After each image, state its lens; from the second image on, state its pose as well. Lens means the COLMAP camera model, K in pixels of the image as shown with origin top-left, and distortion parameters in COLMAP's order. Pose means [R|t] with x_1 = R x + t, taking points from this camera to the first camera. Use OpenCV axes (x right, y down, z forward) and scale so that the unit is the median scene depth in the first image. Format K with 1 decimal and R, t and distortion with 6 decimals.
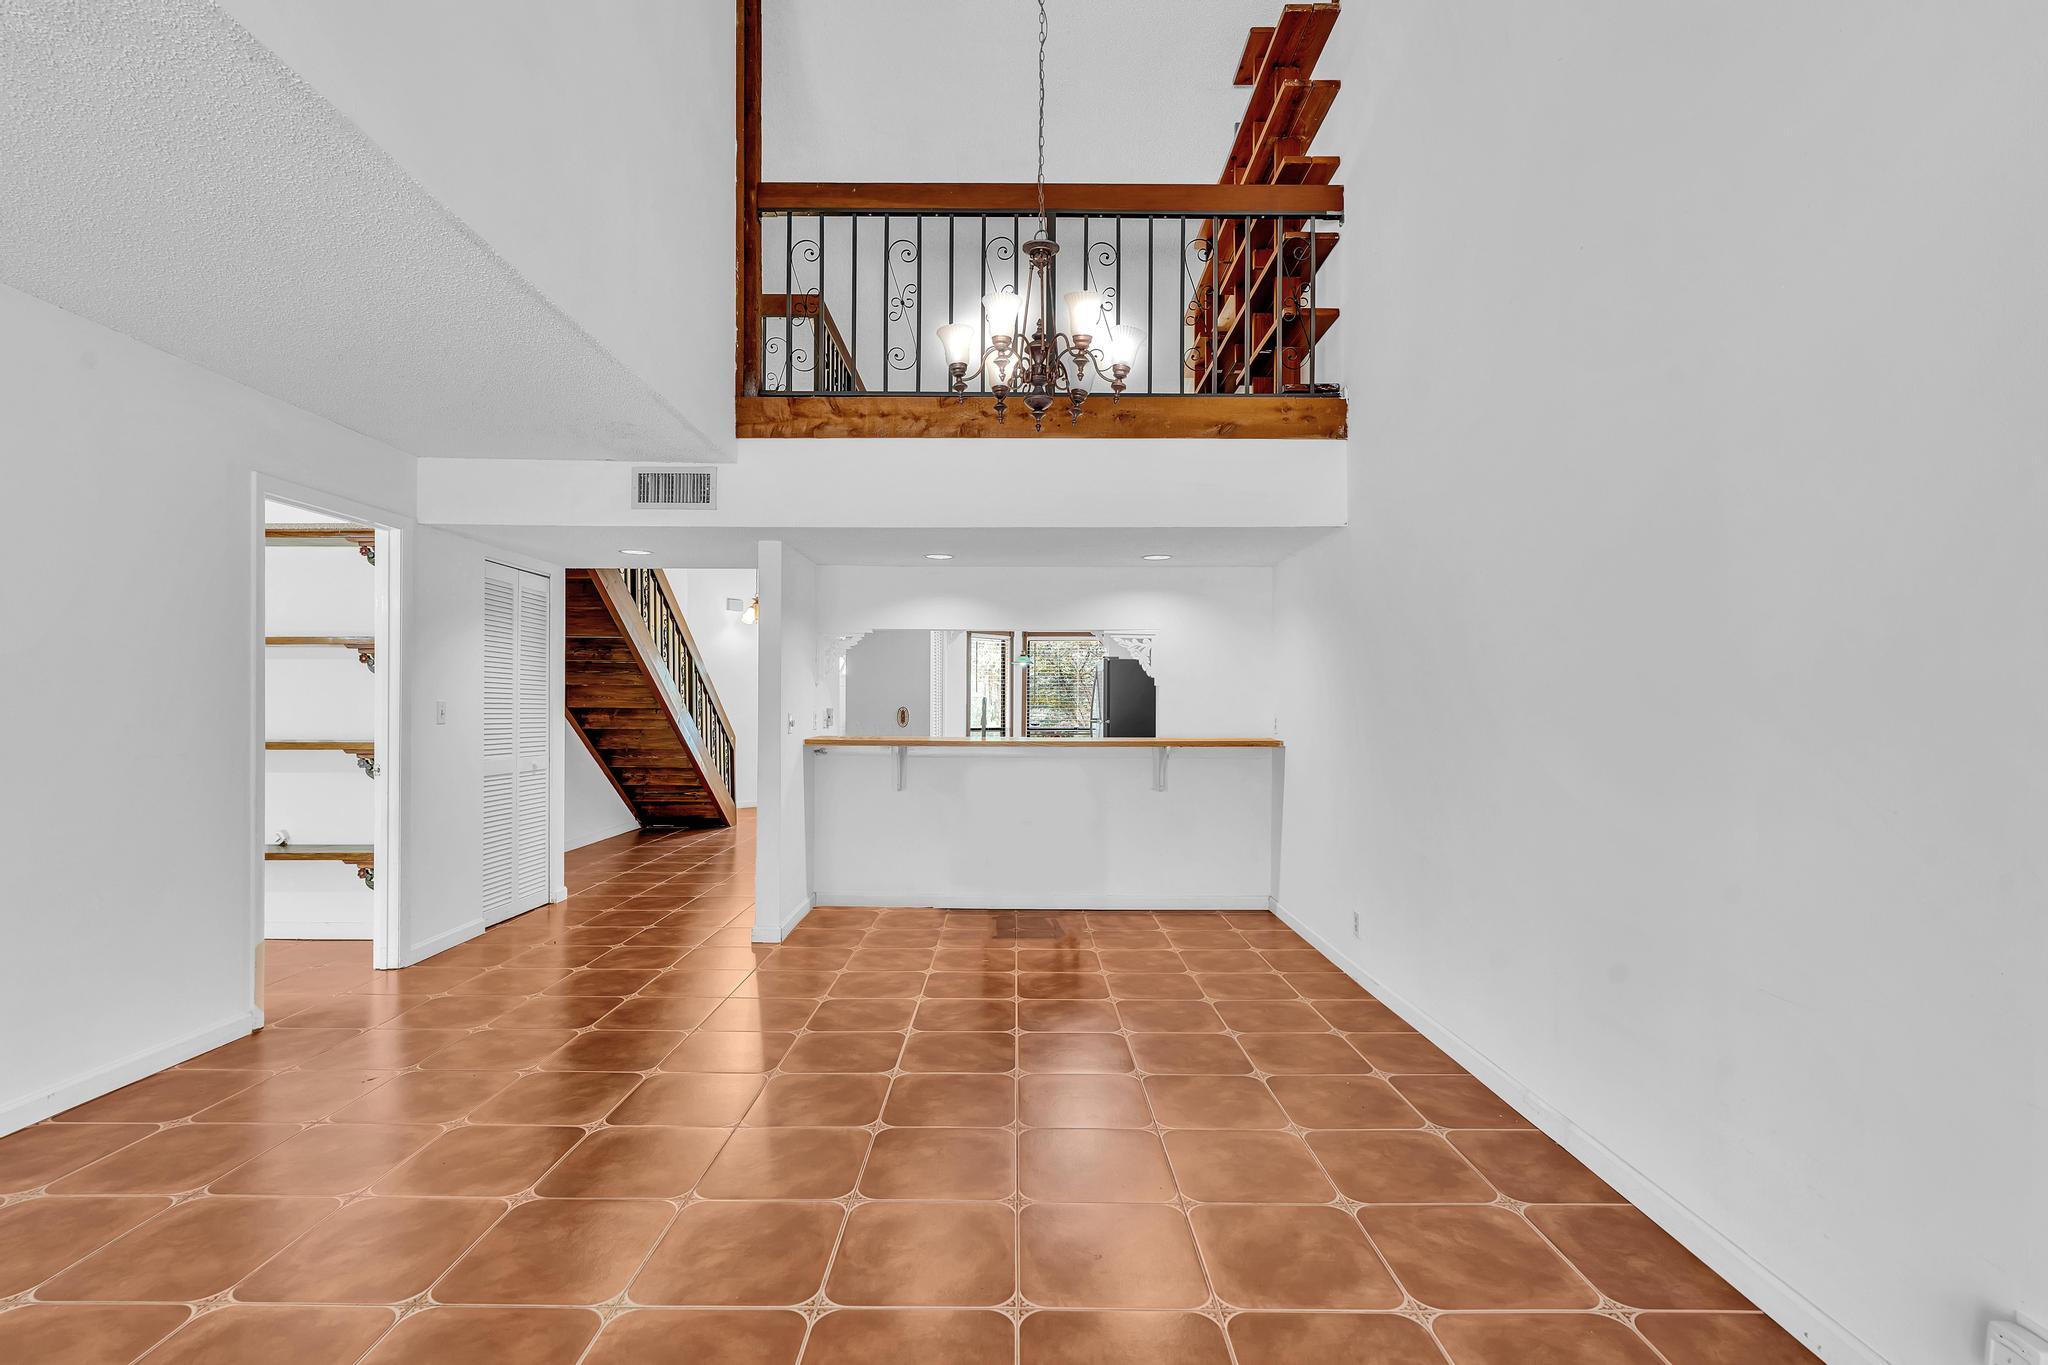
lens RADIAL K [[931.1, 0, 1005.8], [0, 931.1, 707.5], [0, 0, 1]] dist [-0.004569, 0.001789]
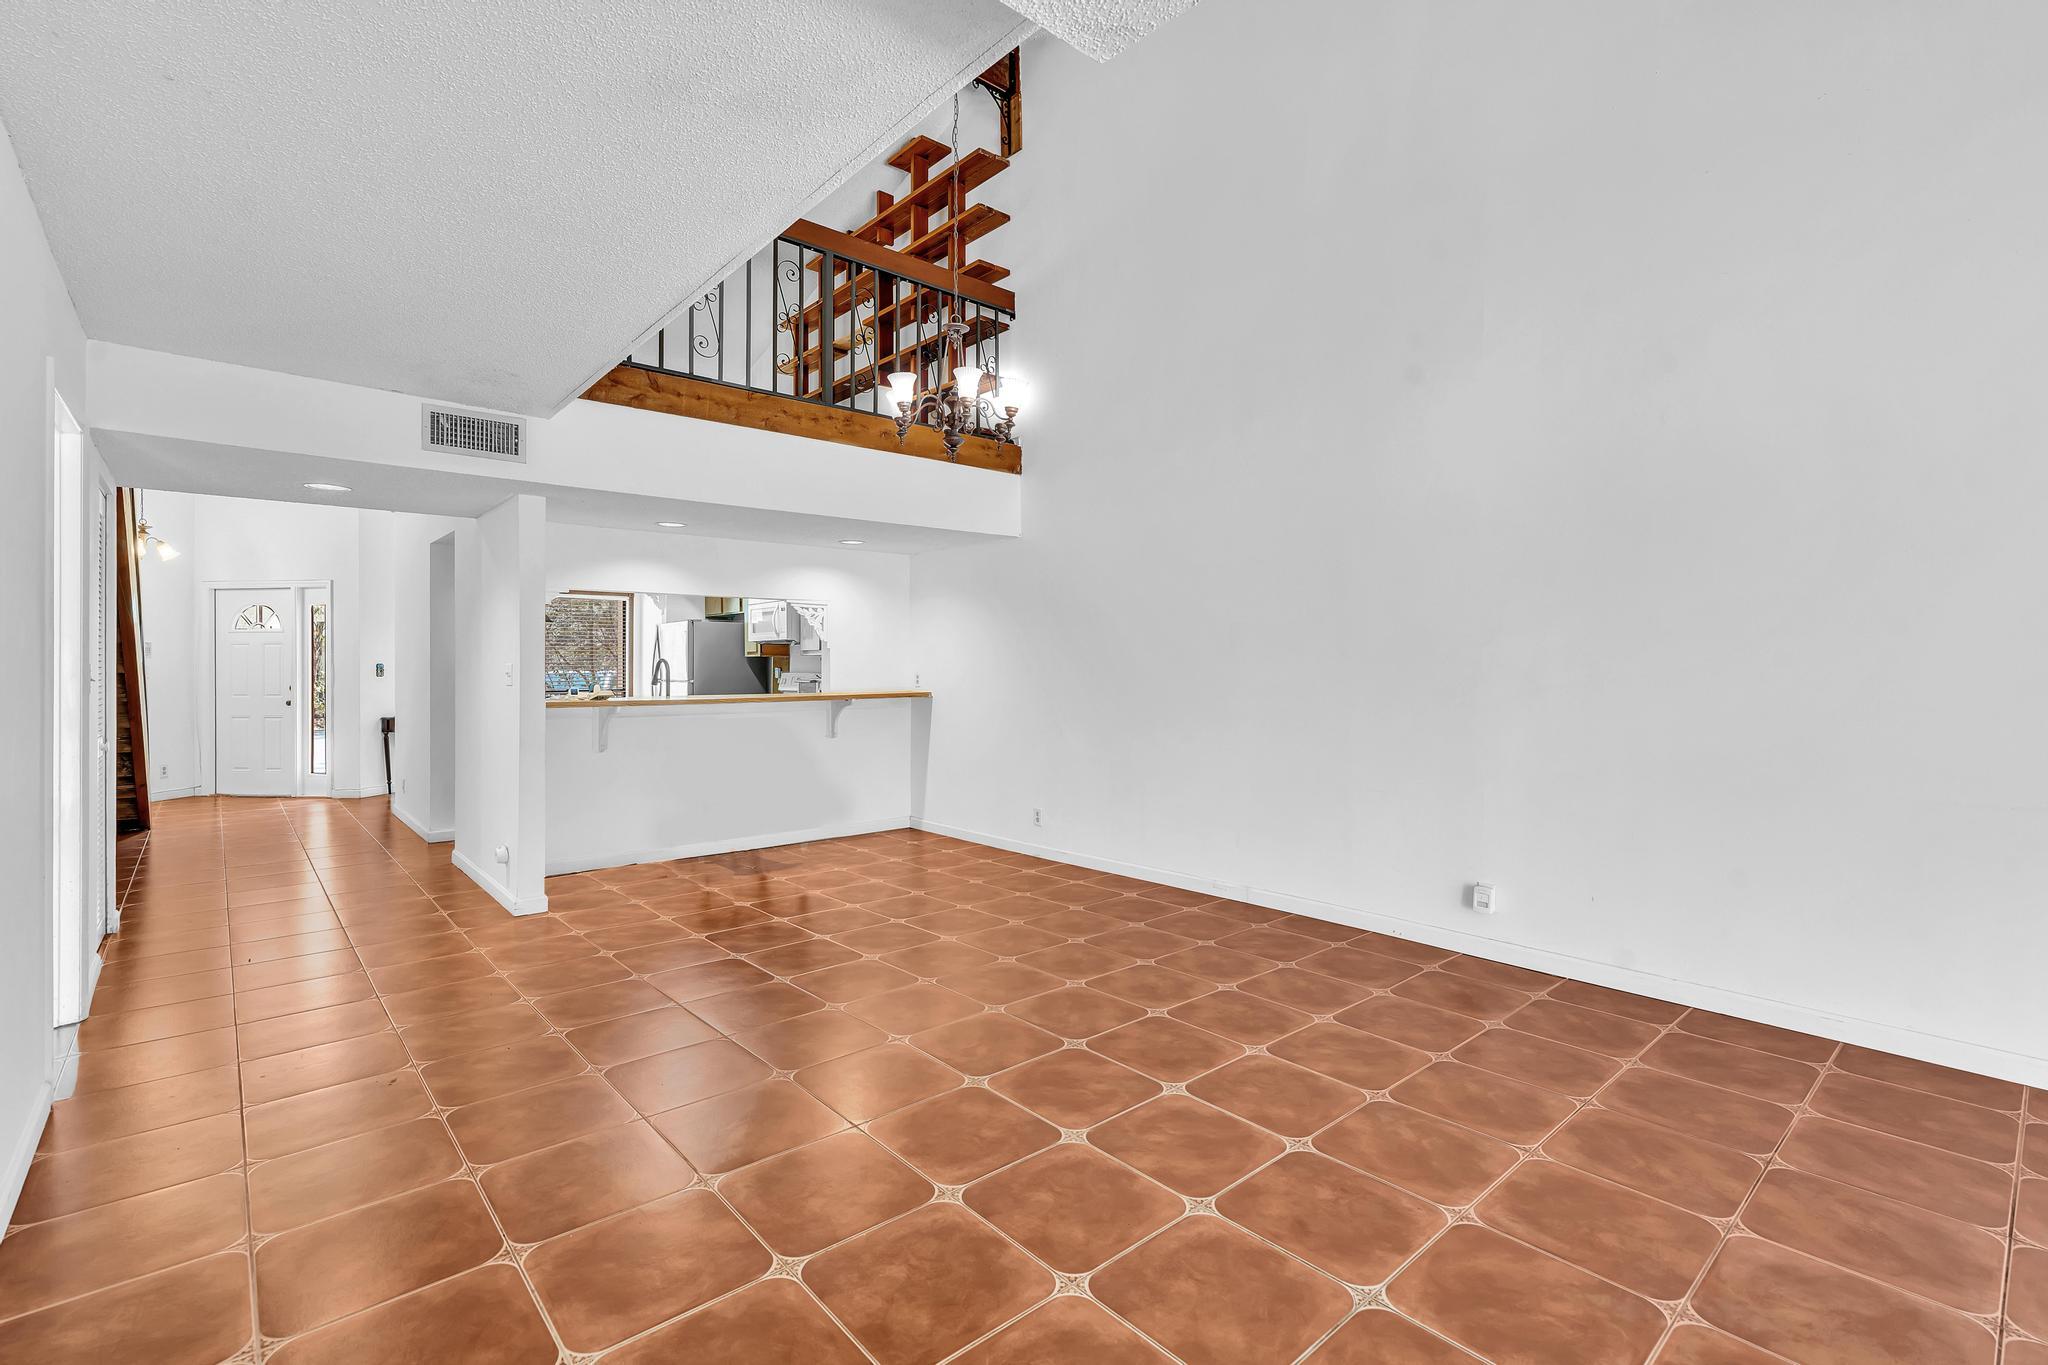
lens RADIAL K [[931.1, 0, 1005.3], [0, 931.1, 675.8], [0, 0, 1]] dist [-0.004569, 0.001789]
pose [[0.756976, -0.012065, 0.653332, -0.557480], [0.006195, 0.999917, 0.011288, -0.001018], [-0.653414, -0.004497, 0.756988, -0.052318]]
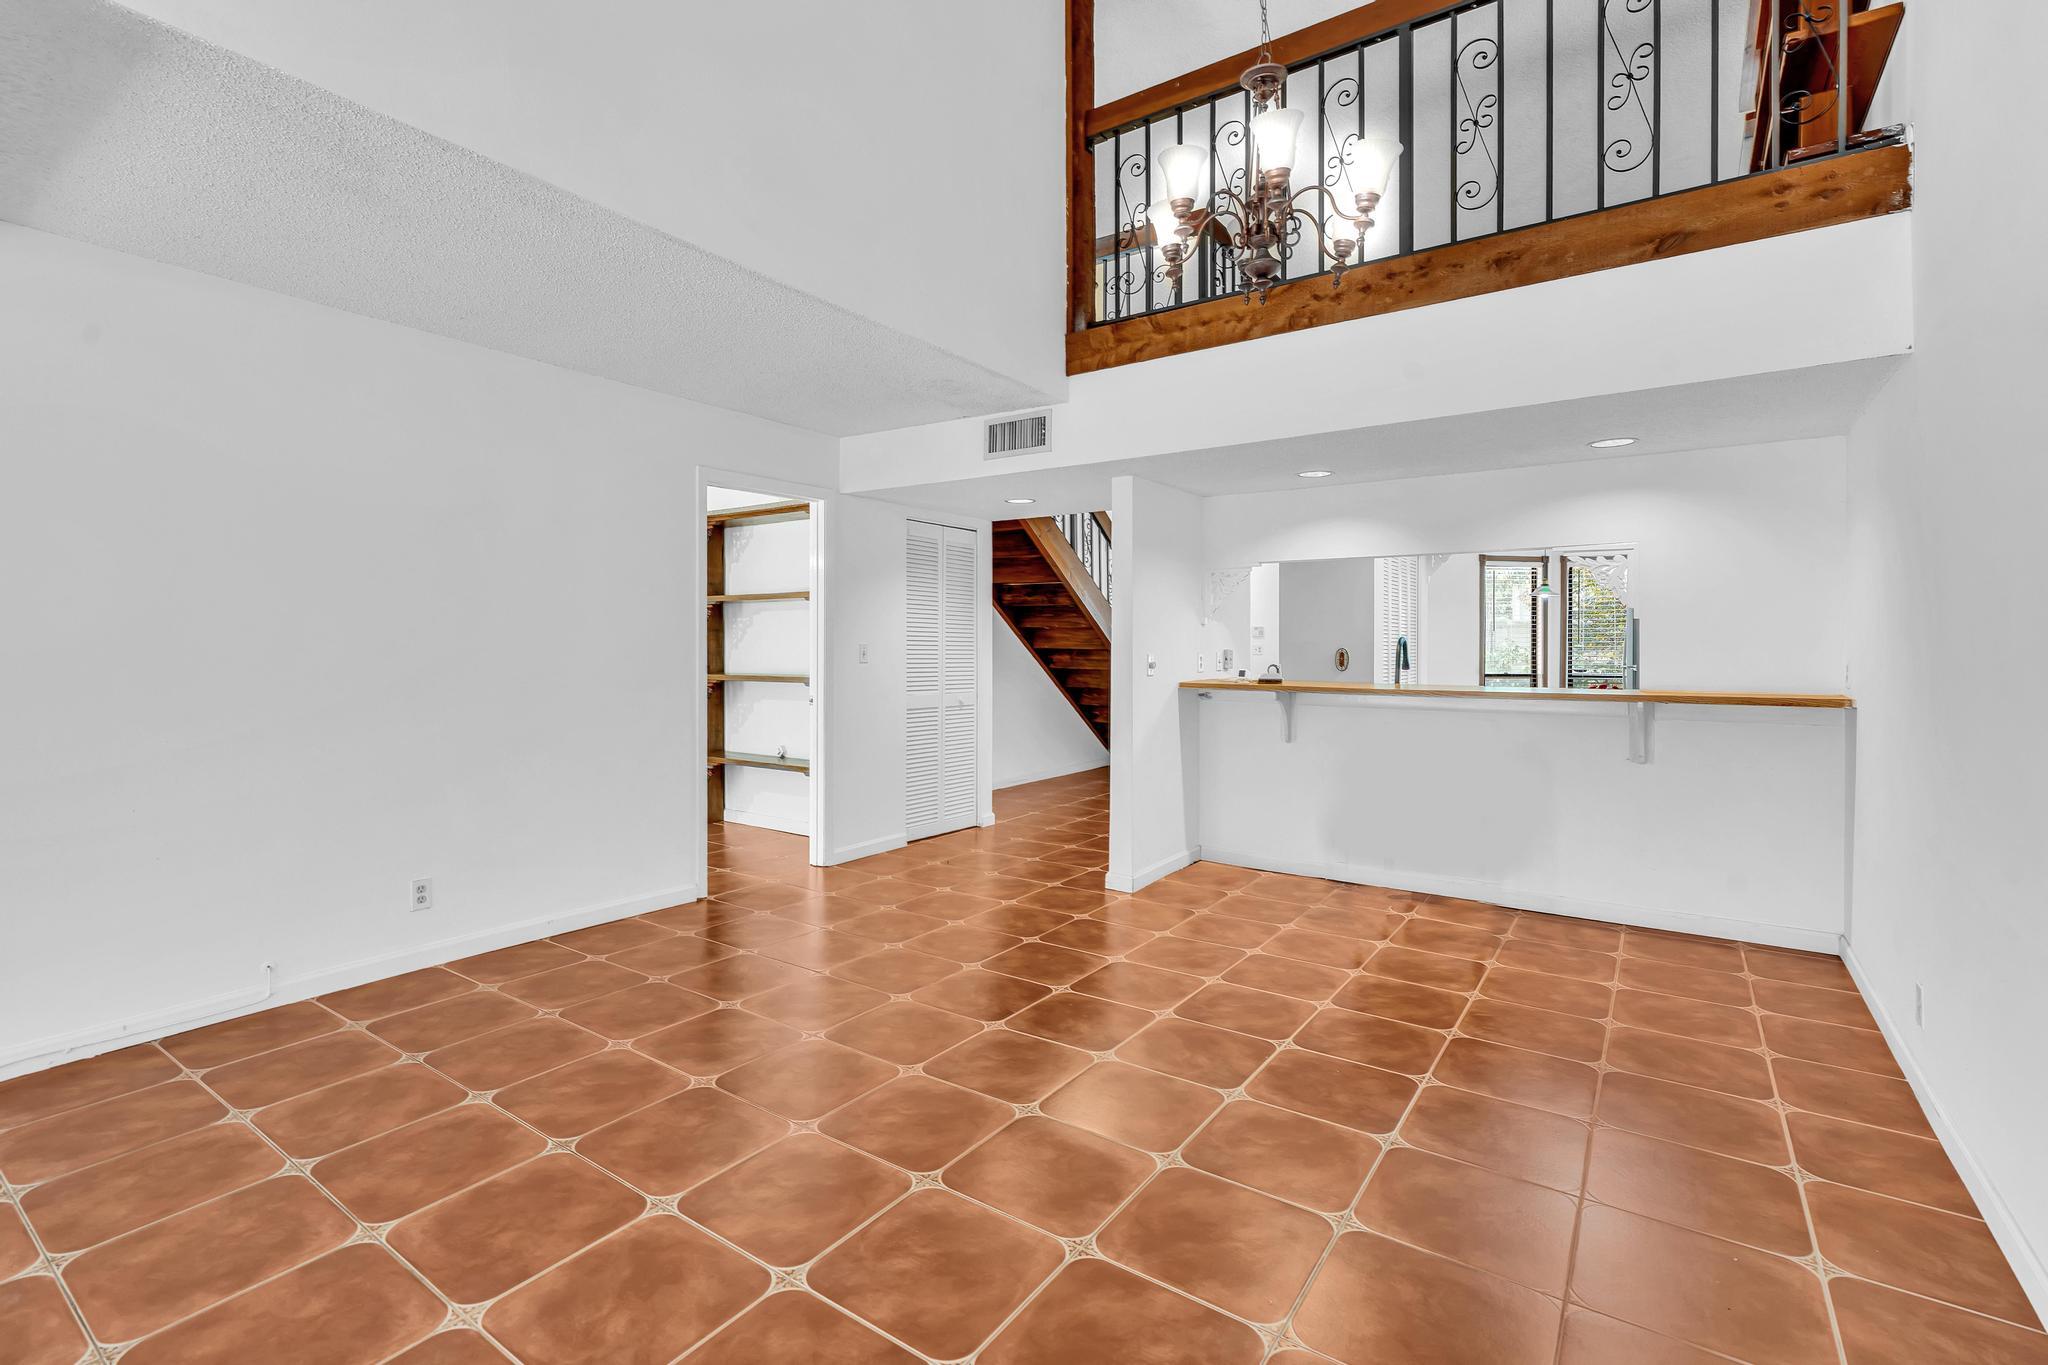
lens RADIAL K [[931.1, 0, 995.8], [0, 931.1, 646.7], [0, 0, 1]] dist [-0.004569, 0.001789]
pose [[0.815518, -0.001462, -0.578730, 0.217662], [-0.000669, 0.999994, -0.003468, 0.002027], [0.578731, 0.003215, 0.815512, 0.146082]]
